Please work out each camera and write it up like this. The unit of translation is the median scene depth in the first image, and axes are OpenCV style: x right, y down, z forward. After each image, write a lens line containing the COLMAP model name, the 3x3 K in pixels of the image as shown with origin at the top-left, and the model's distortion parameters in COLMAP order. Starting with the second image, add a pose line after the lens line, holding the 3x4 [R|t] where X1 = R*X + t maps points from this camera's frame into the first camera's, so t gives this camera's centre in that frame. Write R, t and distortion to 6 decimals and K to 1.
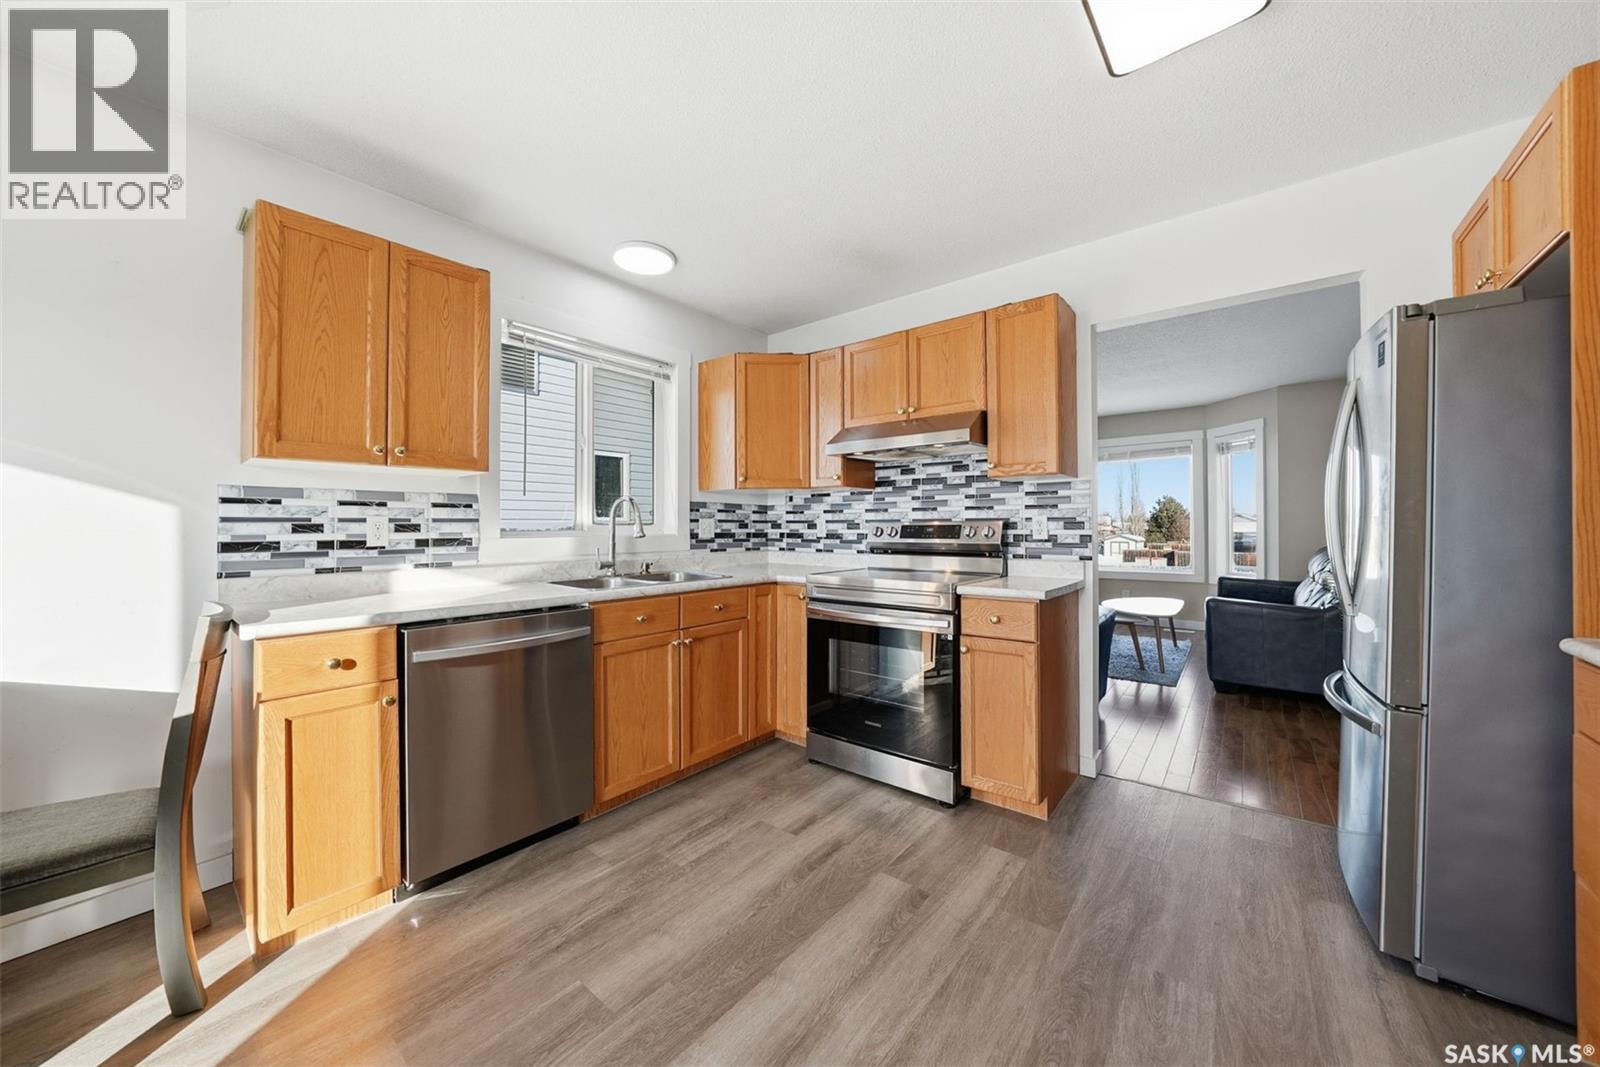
lens RADIAL K [[555.3, 0, 796.6], [0, 555.3, 528.3], [0, 0, 1]] dist [-0.021680, 0.000952]
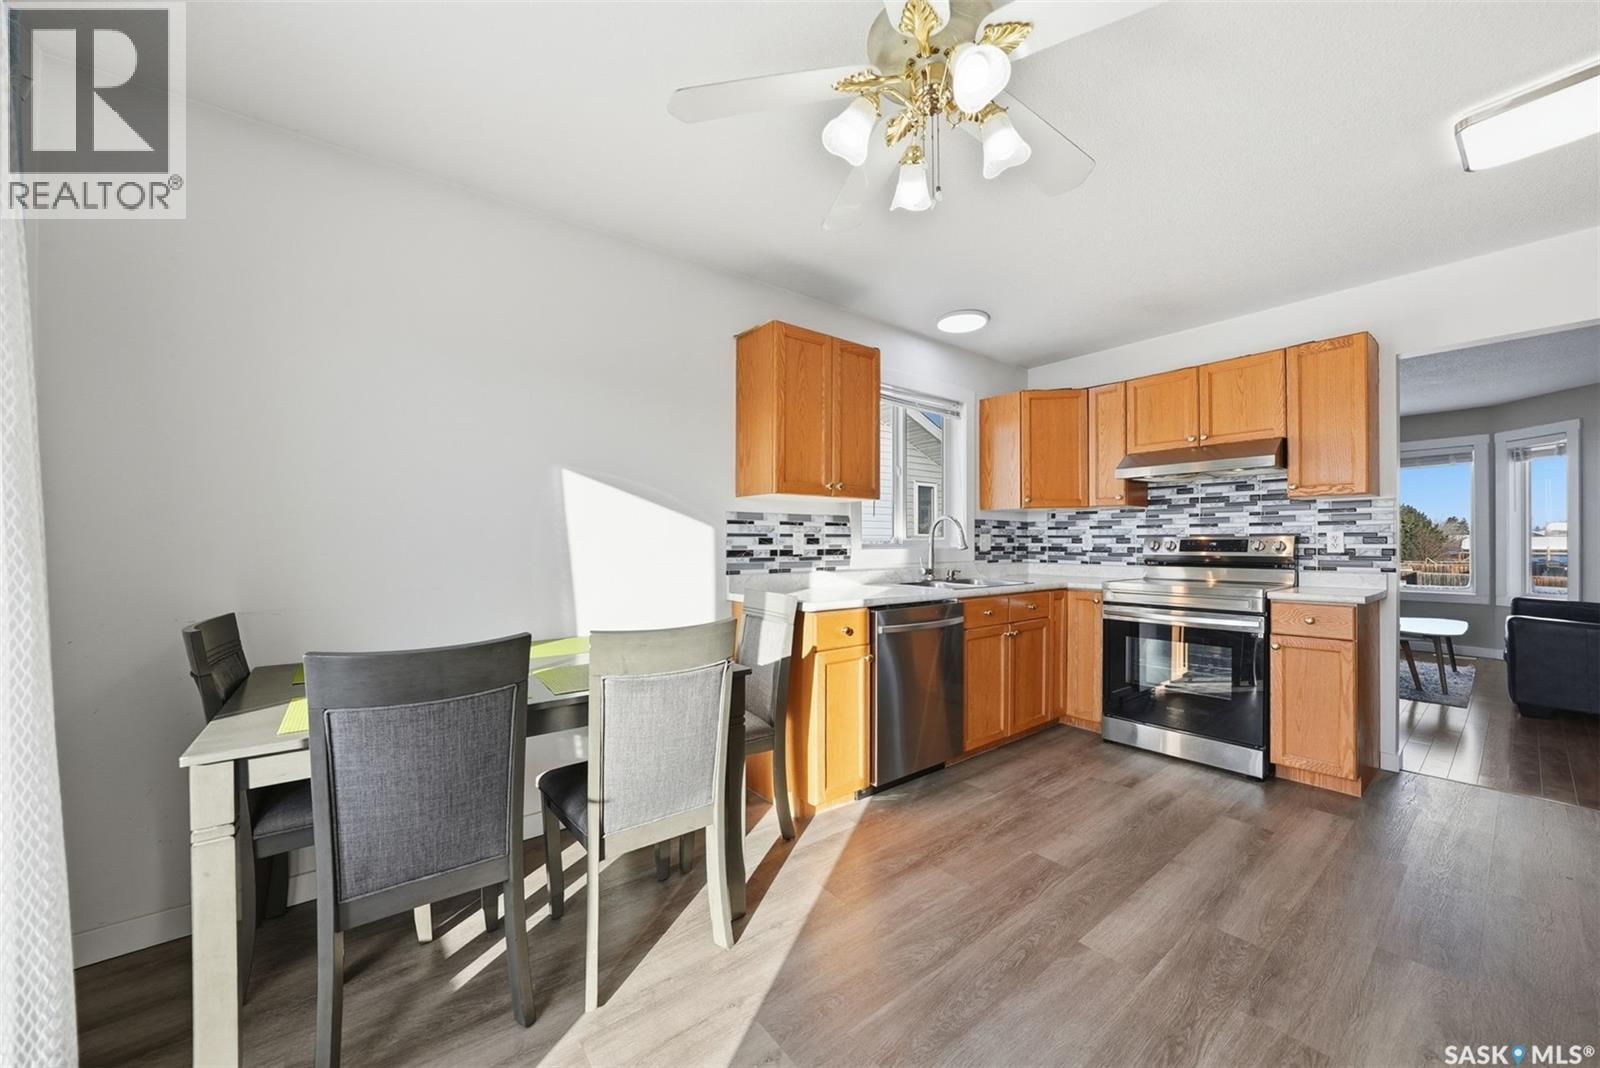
lens RADIAL K [[588.8, 0, 790.0], [0, 588.8, 547.7], [0, 0, 1]] dist [-0.013151, 0.002202]
pose [[0.977668, 0.004163, -0.210115, -0.414253], [-0.002587, 0.999966, 0.007776, 0.004239], [0.210140, -0.007059, 0.977646, -0.392633]]
